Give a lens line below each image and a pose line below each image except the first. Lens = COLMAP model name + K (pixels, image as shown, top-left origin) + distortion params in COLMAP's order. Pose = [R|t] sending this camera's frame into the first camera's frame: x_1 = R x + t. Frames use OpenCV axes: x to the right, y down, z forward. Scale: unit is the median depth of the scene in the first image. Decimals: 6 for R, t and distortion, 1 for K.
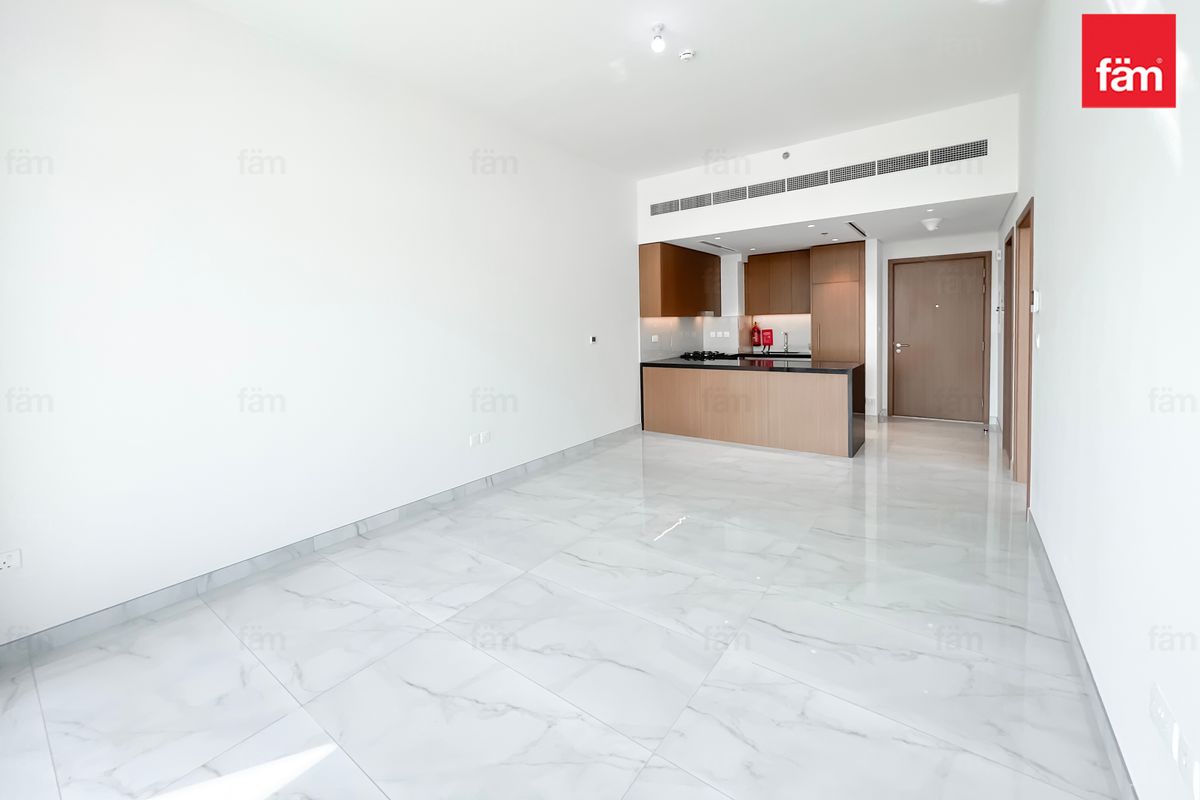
lens RADIAL K [[468.0, 0, 621.5], [0, 468.0, 344.6], [0, 0, 1]] dist [0.000423, 0.000072]
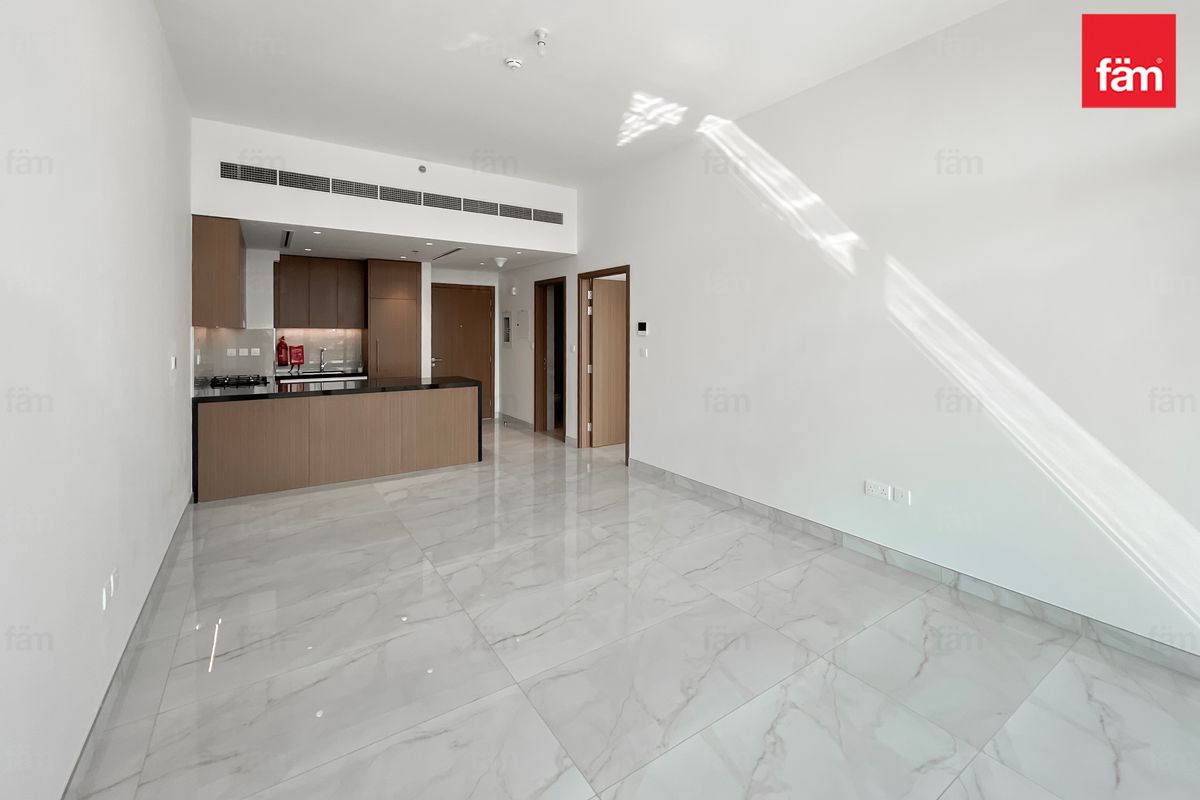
lens RADIAL K [[467.7, 0, 599.7], [0, 467.7, 337.7], [0, 0, 1]] dist [-0.000133, 0.000112]
pose [[0.388282, 0.015554, 0.921409, -0.327437], [0.029859, 0.999120, -0.029448, -0.007531], [-0.921057, 0.038946, 0.387476, 0.233196]]
